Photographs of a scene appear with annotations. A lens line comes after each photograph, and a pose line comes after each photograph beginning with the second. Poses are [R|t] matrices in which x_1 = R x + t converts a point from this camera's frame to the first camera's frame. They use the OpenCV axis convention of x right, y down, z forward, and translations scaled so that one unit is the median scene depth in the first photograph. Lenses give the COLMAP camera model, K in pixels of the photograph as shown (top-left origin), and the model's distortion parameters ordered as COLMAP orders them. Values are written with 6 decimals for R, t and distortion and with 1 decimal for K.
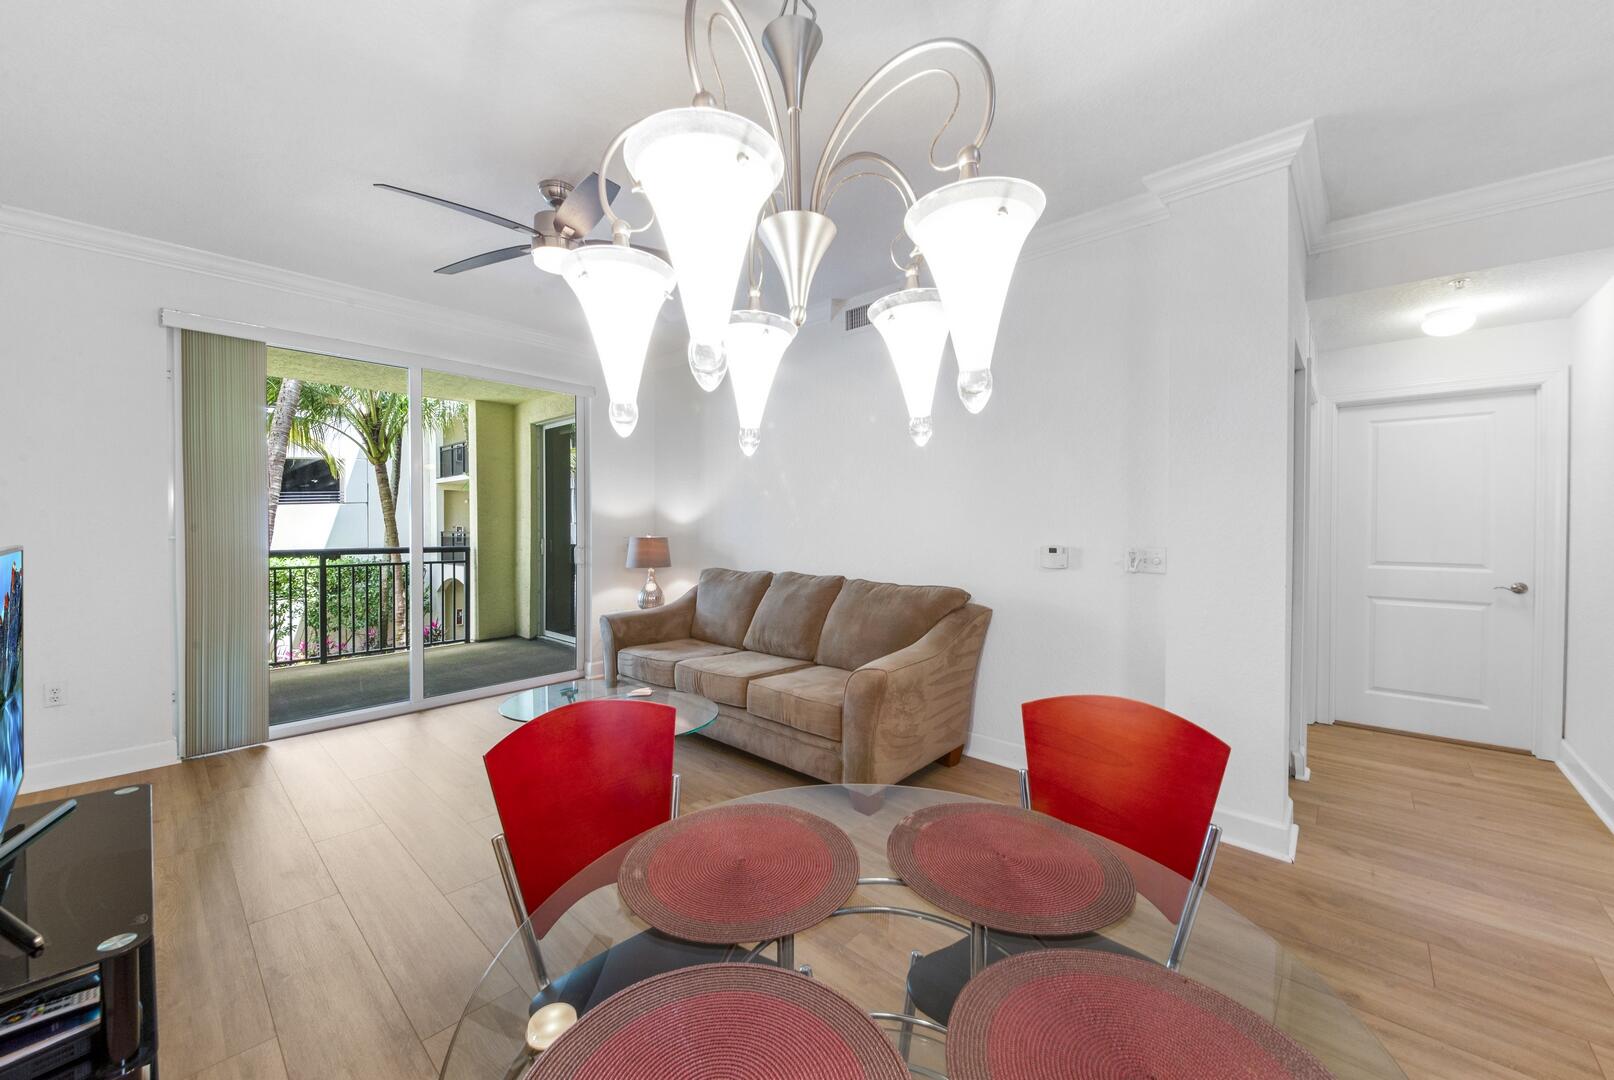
lens RADIAL K [[618.3, 0, 806.3], [0, 618.3, 527.3], [0, 0, 1]] dist [0.001660, -0.000008]
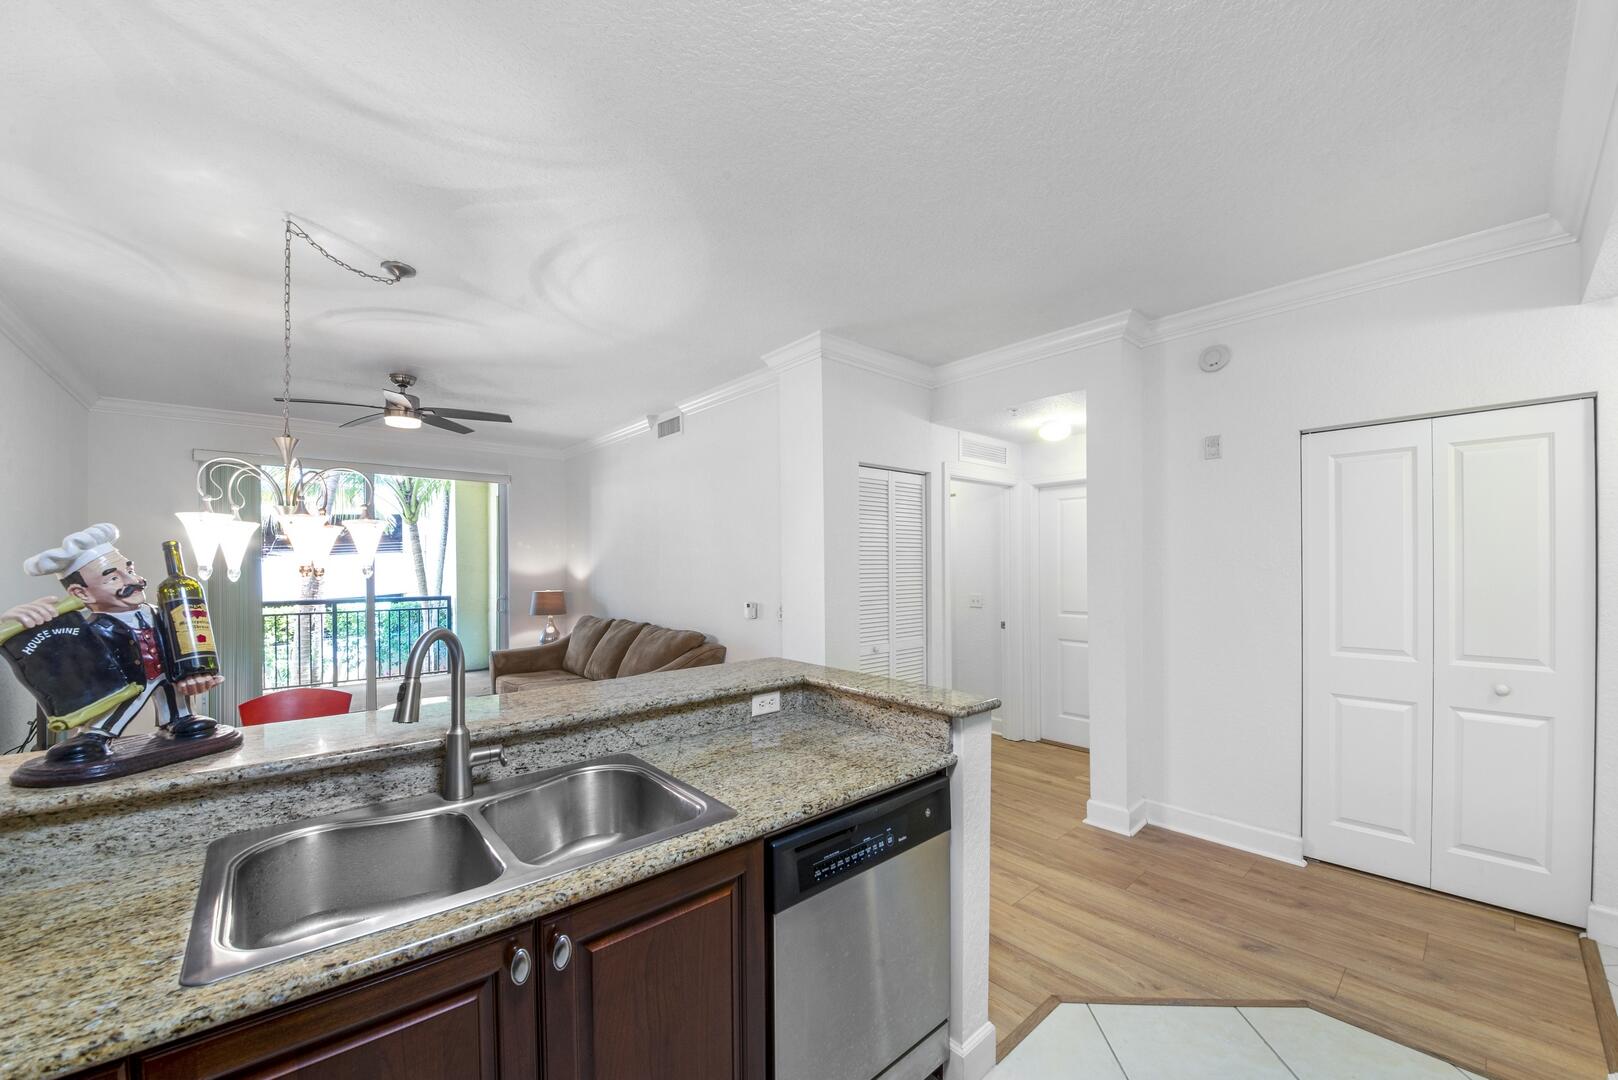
lens RADIAL K [[618.4, 0, 803.2], [0, 618.4, 535.2], [0, 0, 1]] dist [-0.021665, -0.000145]
pose [[0.995246, -0.013111, -0.096510, 0.430176], [0.008124, 0.998620, -0.051879, -0.031141], [0.097057, 0.050849, 0.993979, -0.247336]]
